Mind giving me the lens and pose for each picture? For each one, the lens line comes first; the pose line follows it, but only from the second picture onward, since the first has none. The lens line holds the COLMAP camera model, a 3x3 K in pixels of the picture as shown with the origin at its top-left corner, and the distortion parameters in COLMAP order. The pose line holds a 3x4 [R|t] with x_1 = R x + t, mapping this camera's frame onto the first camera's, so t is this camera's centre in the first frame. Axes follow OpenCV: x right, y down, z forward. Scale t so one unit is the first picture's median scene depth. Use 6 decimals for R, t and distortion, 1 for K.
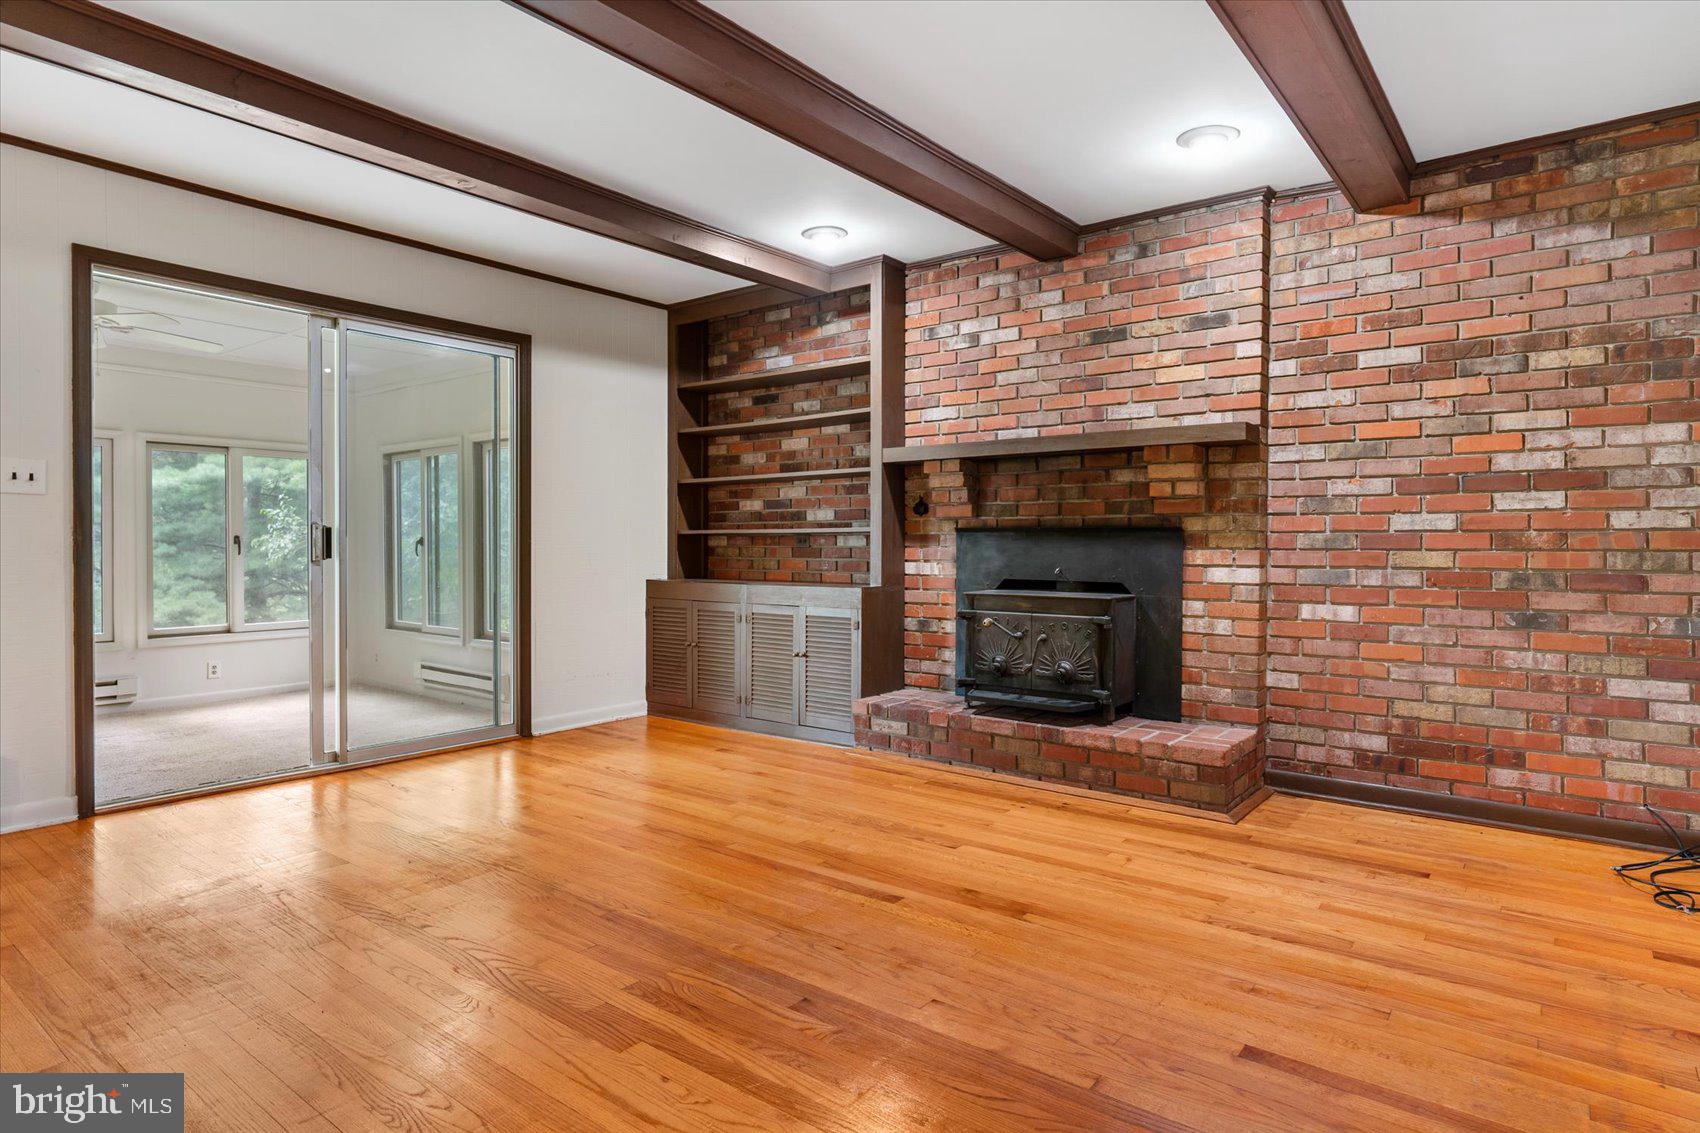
lens RADIAL K [[946.0, 0, 850.1], [0, 946.0, 558.1], [0, 0, 1]] dist [-0.005621, 0.003692]
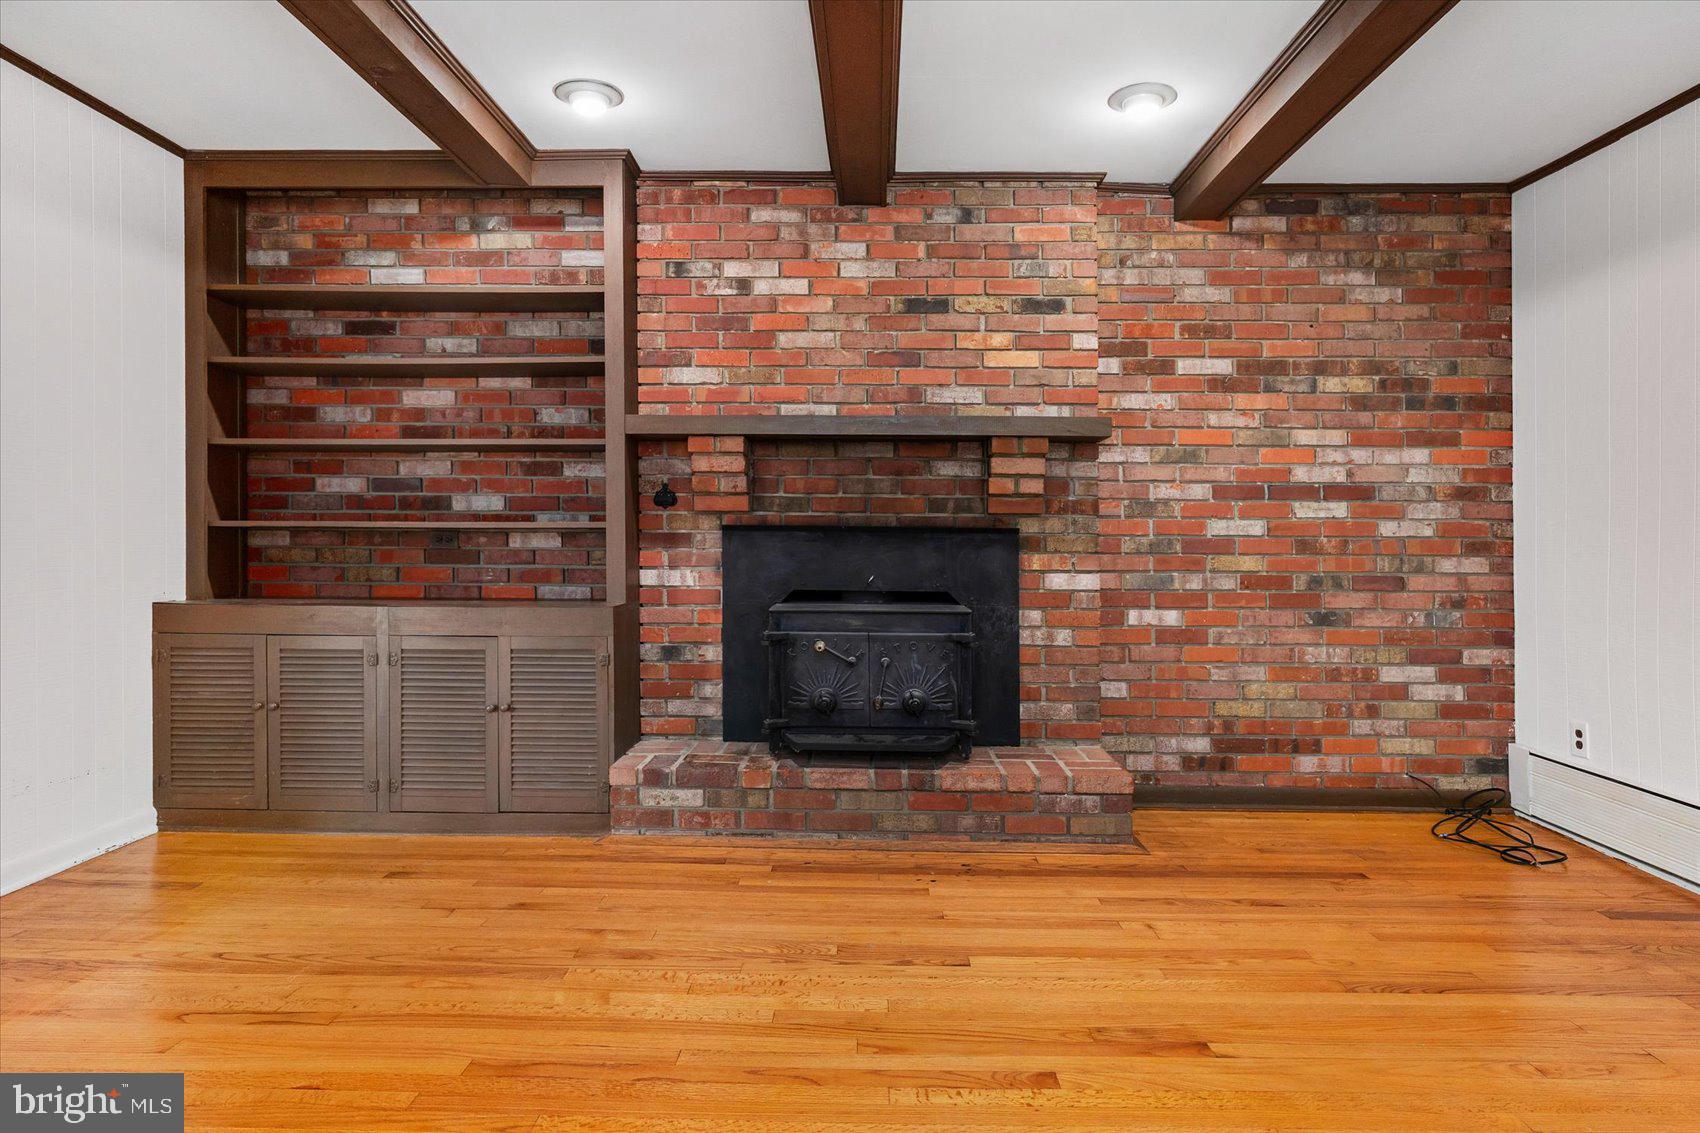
lens RADIAL K [[946.0, 0, 851.7], [0, 946.0, 549.2], [0, 0, 1]] dist [-0.005621, 0.003692]
pose [[0.794662, 0.002601, 0.607046, -0.337313], [0.002977, 0.999962, -0.008182, -0.006651], [-0.607044, 0.008309, 0.794624, 0.395396]]
